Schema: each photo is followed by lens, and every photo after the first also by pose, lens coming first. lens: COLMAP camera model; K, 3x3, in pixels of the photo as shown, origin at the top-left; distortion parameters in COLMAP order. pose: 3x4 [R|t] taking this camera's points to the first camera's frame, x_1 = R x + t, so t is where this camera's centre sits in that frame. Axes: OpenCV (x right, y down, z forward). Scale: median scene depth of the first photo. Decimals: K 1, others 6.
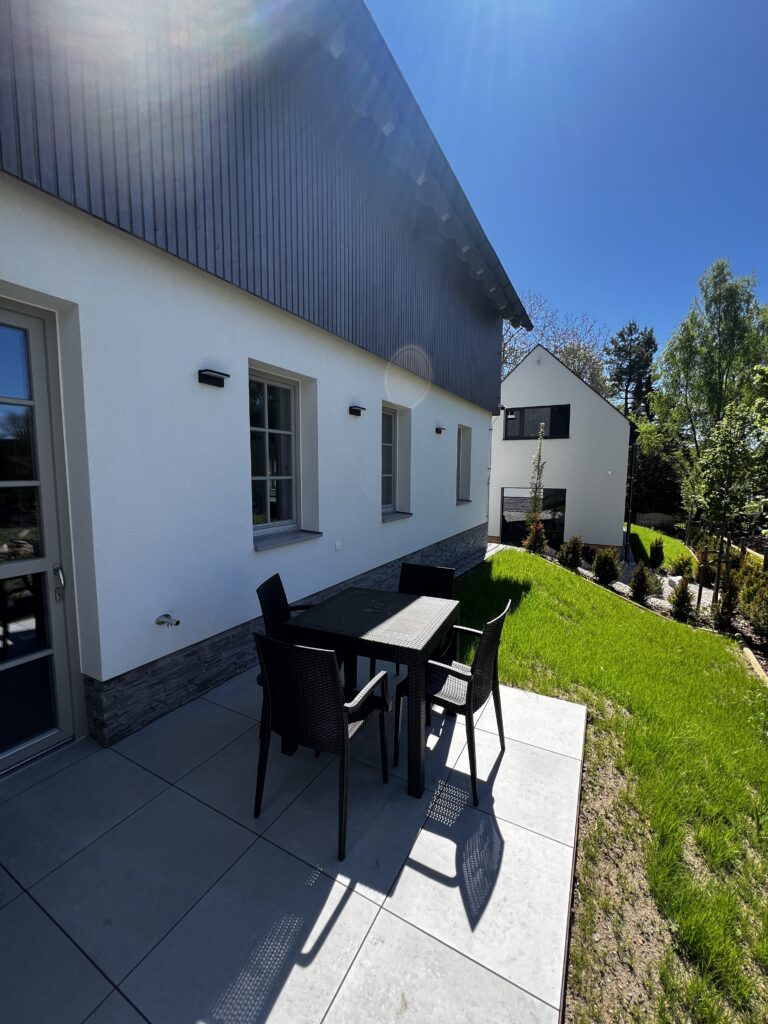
lens RADIAL K [[413.6, 0, 379.3], [0, 413.6, 510.2], [0, 0, 1]] dist [0.001762, 0.001015]
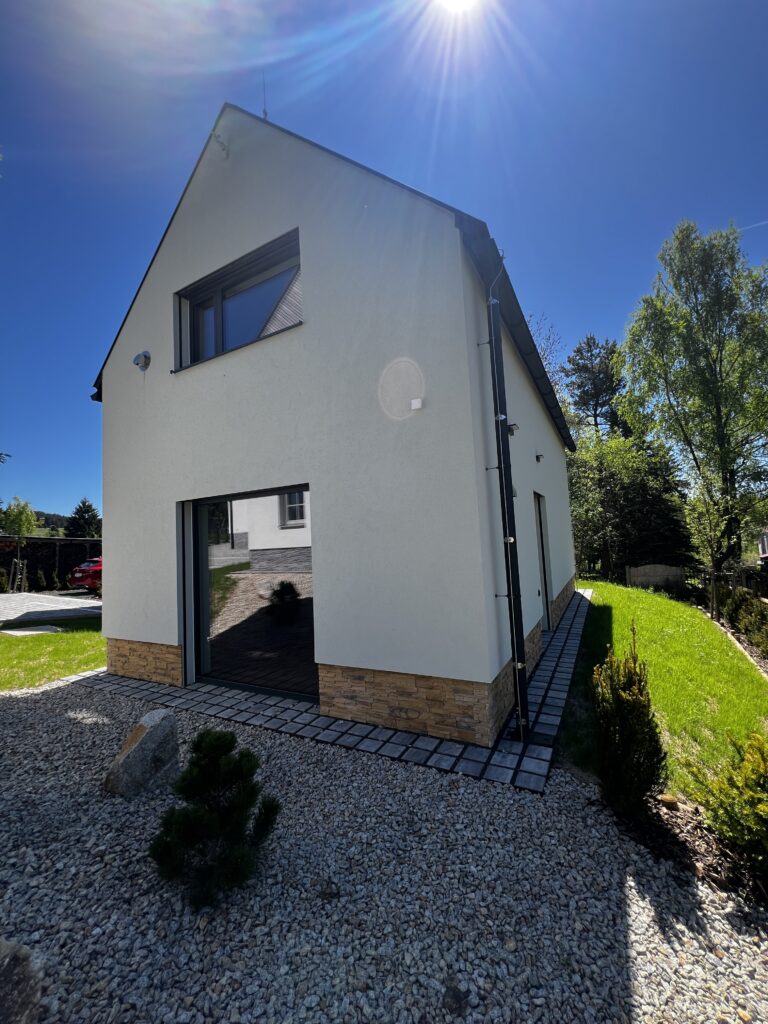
lens RADIAL K [[413.2, 0, 381.4], [0, 413.2, 510.3], [0, 0, 1]] dist [0.001726, -0.000001]
pose [[0.998594, -0.052900, 0.003289, 0.227129], [0.052660, 0.983188, -0.174838, 0.013071], [0.006015, 0.174766, 0.984592, 0.319811]]
